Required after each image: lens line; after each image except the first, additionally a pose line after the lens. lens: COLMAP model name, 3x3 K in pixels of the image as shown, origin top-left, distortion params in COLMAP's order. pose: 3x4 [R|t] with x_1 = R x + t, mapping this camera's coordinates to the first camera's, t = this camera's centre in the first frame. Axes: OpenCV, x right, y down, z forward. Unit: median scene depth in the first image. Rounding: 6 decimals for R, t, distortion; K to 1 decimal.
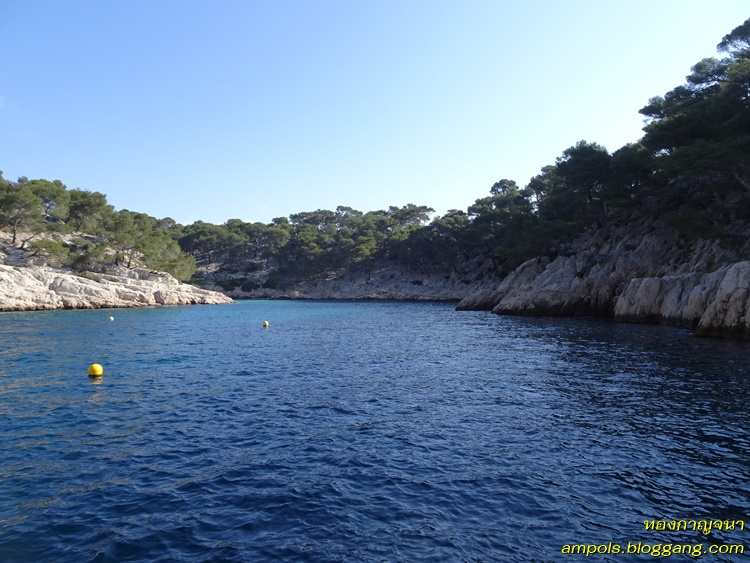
lens RADIAL K [[519.1, 0, 375.0], [0, 519.1, 281.5], [0, 0, 1]] dist [0.004702, 0.002825]
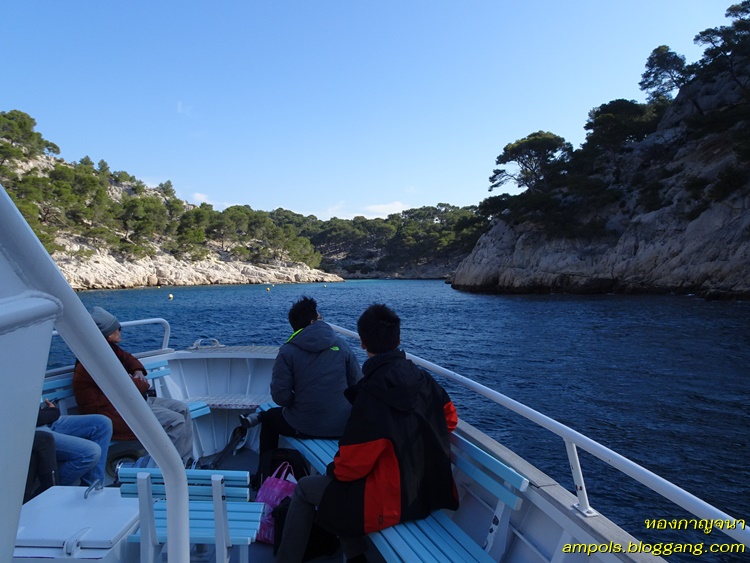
lens RADIAL K [[519.1, 0, 375.0], [0, 519.1, 281.5], [0, 0, 1]] dist [0.004702, 0.002825]
pose [[0.962922, -0.005012, -0.269732, 0.241377], [0.014622, 0.999327, 0.033629, -0.008881], [0.269383, -0.036326, 0.962348, -0.477019]]
